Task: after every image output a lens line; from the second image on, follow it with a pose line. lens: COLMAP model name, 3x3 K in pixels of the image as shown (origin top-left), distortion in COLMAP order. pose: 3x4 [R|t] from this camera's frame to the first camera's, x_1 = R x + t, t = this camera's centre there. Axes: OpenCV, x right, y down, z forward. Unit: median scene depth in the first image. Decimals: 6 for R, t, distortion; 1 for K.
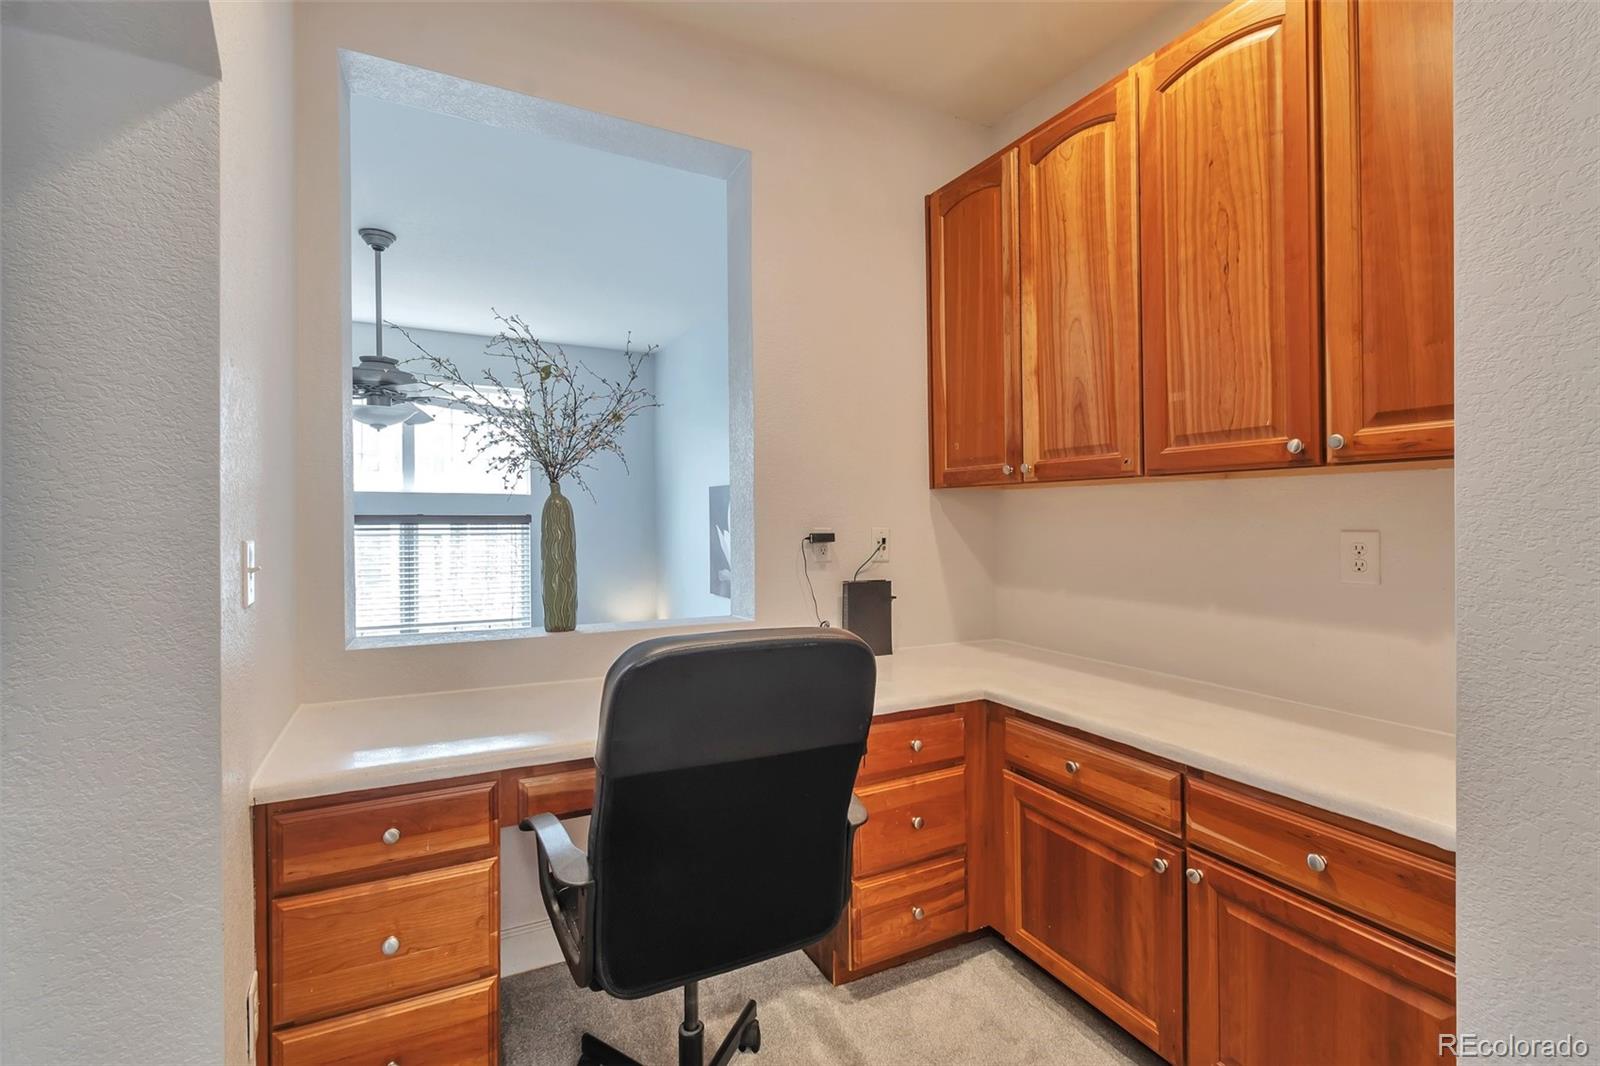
lens RADIAL K [[703.7, 0, 805.1], [0, 703.7, 520.4], [0, 0, 1]] dist [0.006517, -0.002989]
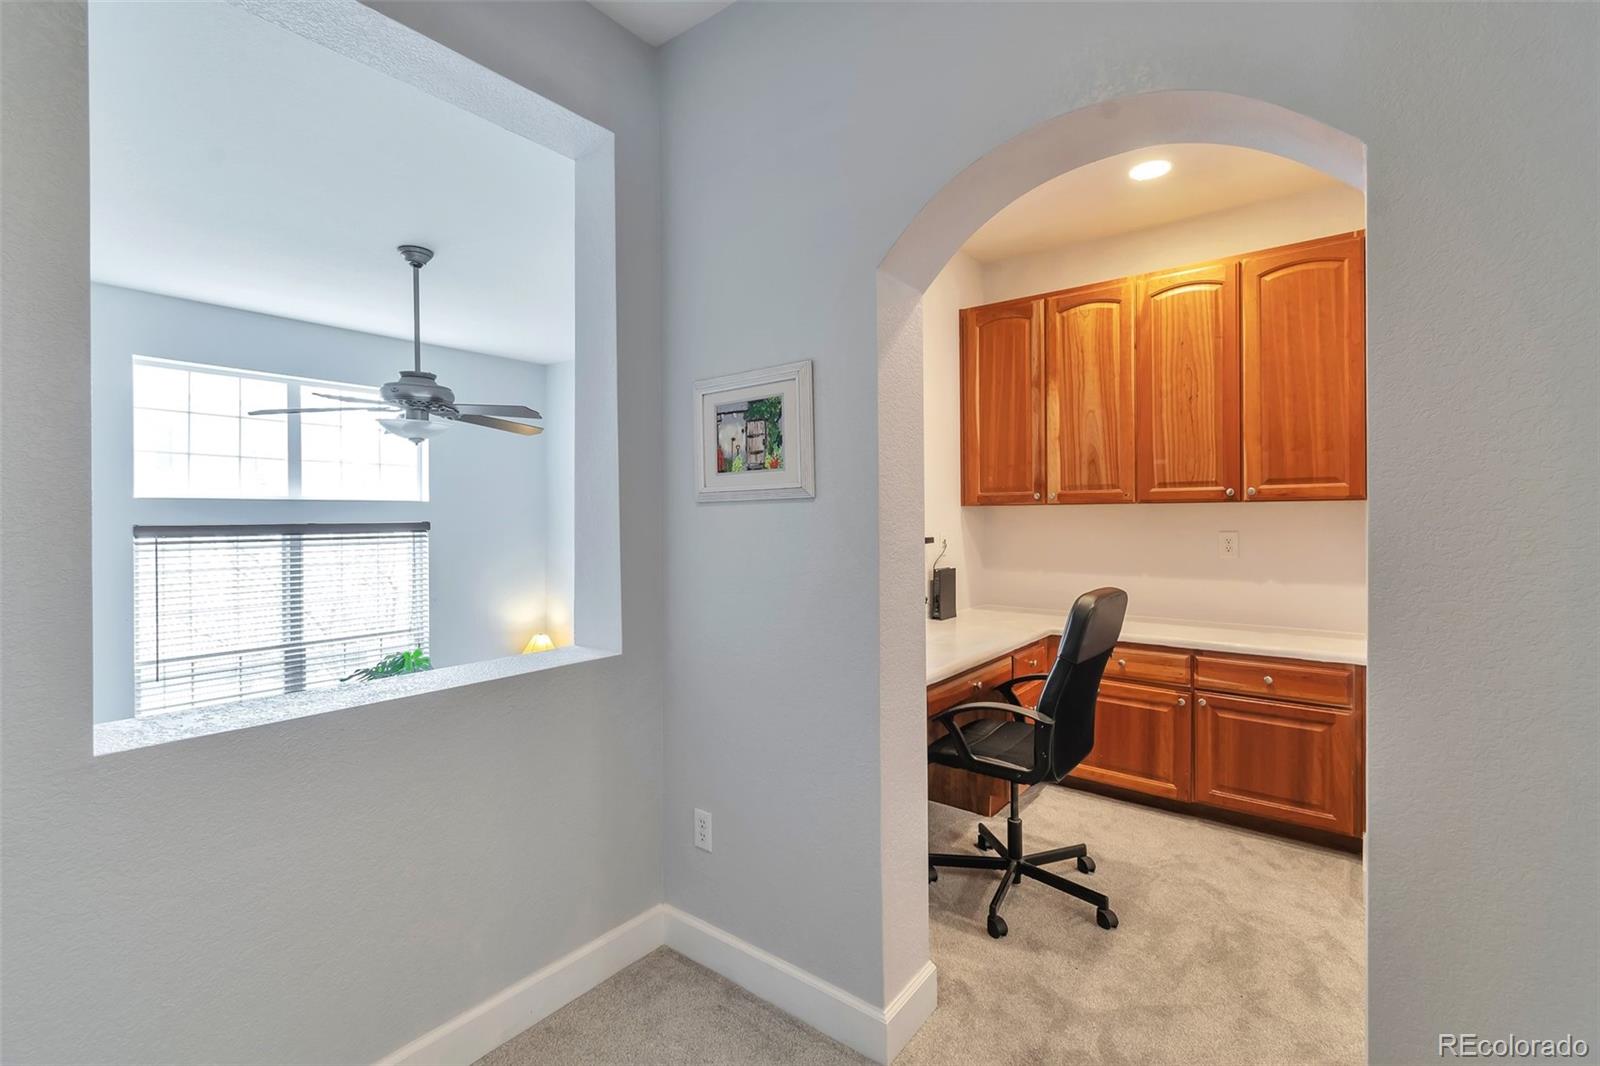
lens RADIAL K [[703.7, 0, 784.2], [0, 703.7, 524.6], [0, 0, 1]] dist [0.006517, -0.002989]
pose [[0.915260, -0.014512, 0.402603, -1.045822], [0.010101, 0.999863, 0.013077, -0.038759], [-0.402738, -0.007902, 0.915281, -0.289831]]
